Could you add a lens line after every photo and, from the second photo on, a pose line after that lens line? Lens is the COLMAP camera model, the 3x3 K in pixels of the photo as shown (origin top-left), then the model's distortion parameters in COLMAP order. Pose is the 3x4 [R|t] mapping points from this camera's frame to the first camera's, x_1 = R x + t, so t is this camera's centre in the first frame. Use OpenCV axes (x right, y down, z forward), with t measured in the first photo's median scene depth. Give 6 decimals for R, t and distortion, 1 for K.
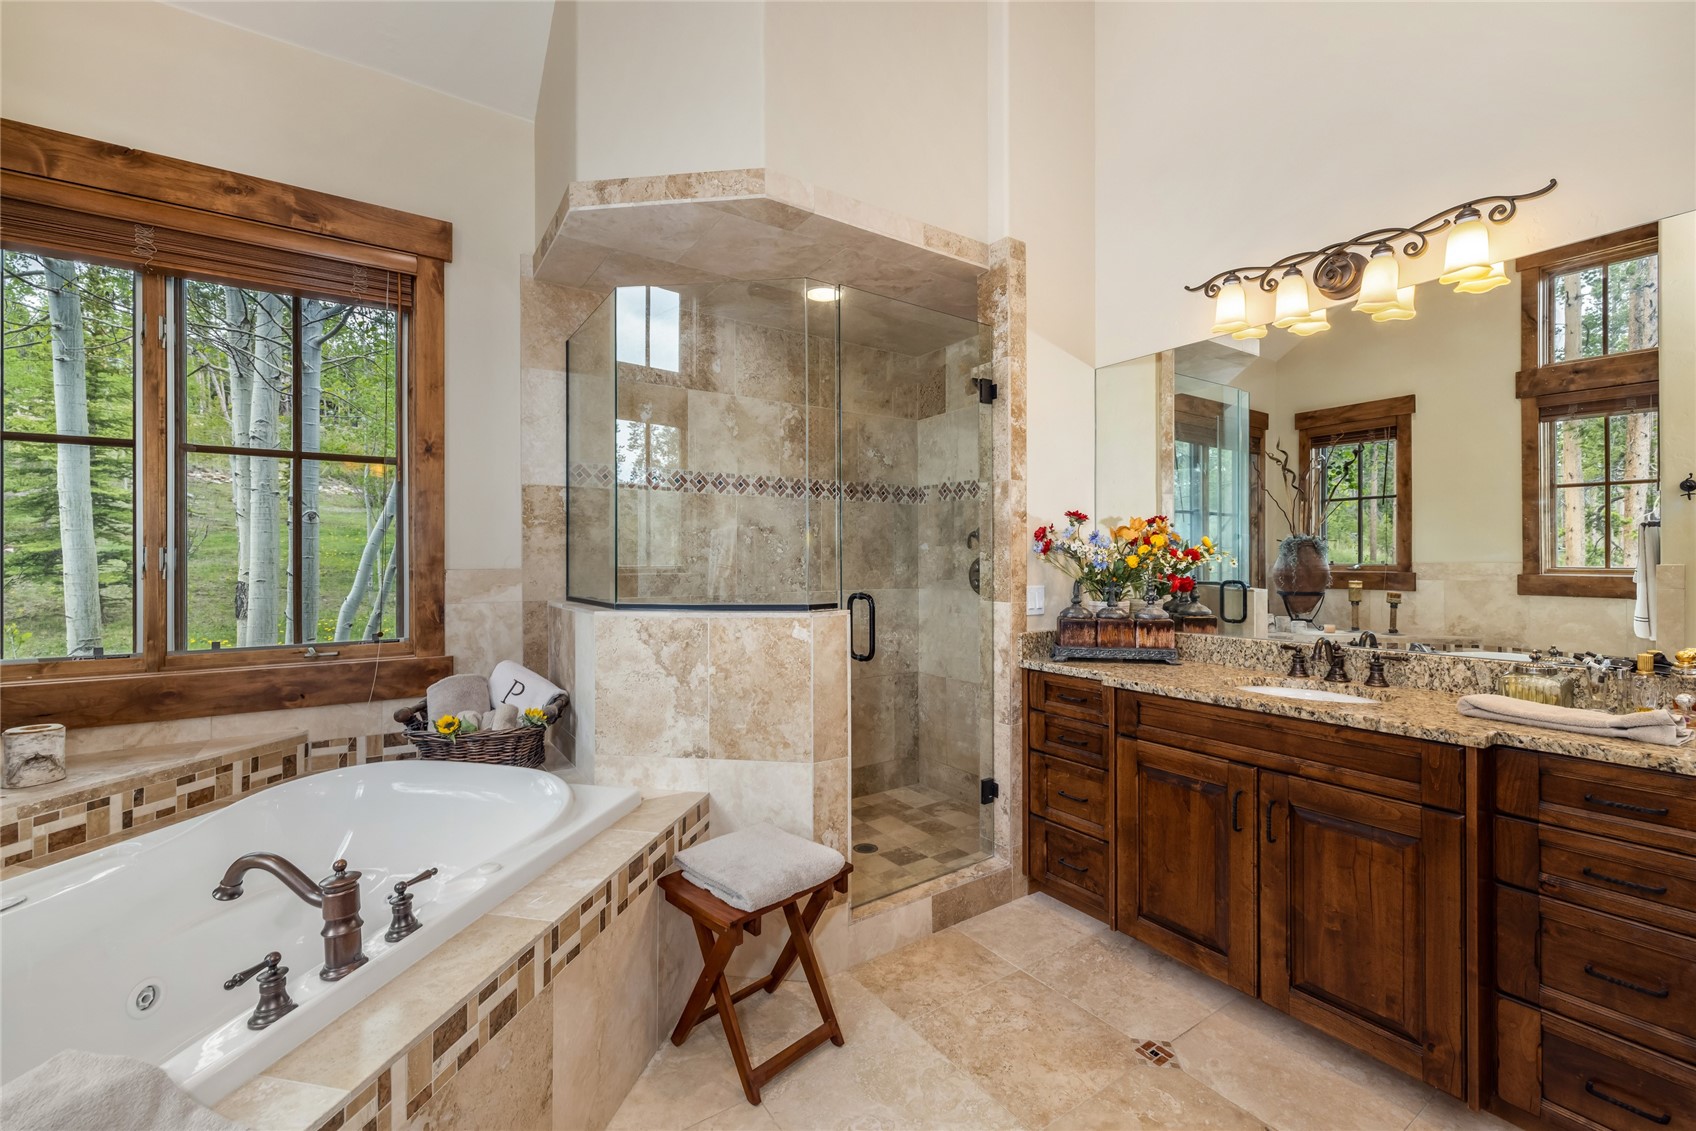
lens RADIAL K [[710.0, 0, 851.4], [0, 710.0, 556.4], [0, 0, 1]] dist [0.001460, -0.000288]
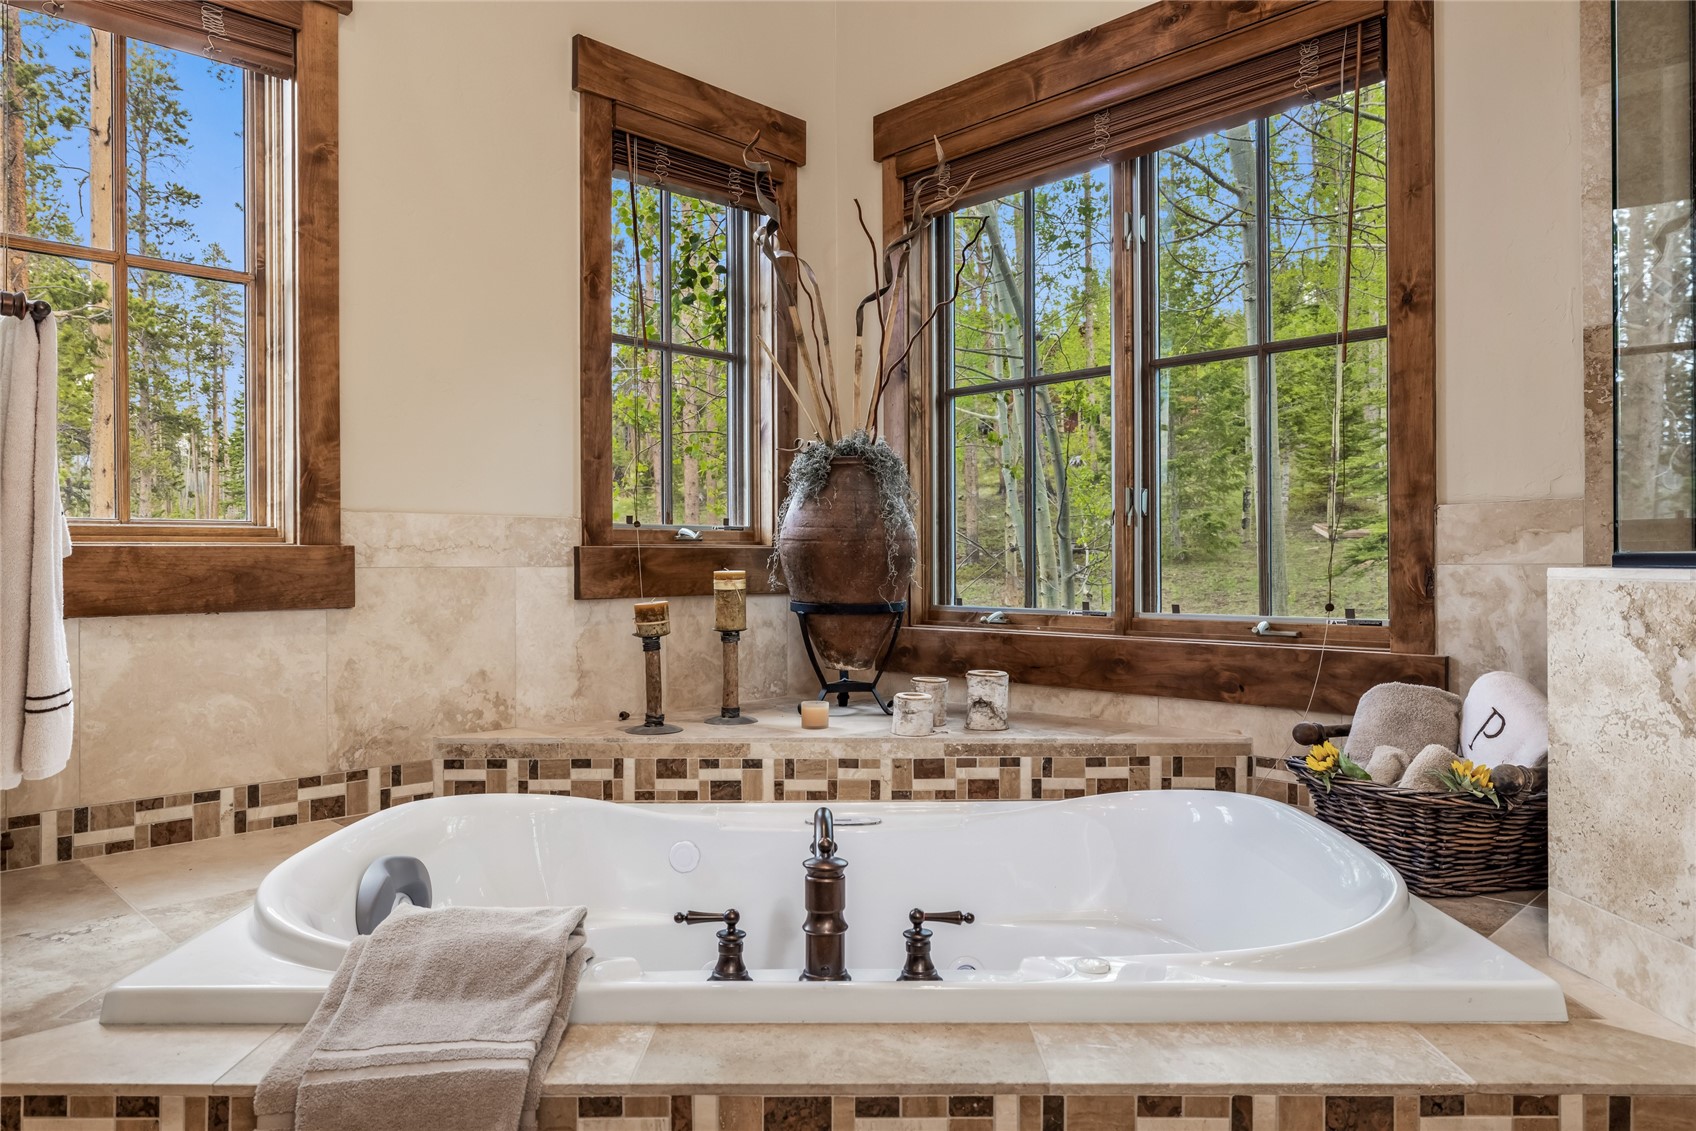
lens RADIAL K [[1100.0, 0, 849.5], [0, 1100.0, 560.7], [0, 0, 1]] dist [-0.007090, 0.000423]
pose [[0.173265, -0.000958, -0.984875, 0.246919], [0.008865, 0.999961, 0.000587, 0.069146], [0.984835, -0.008832, 0.173266, 0.448055]]
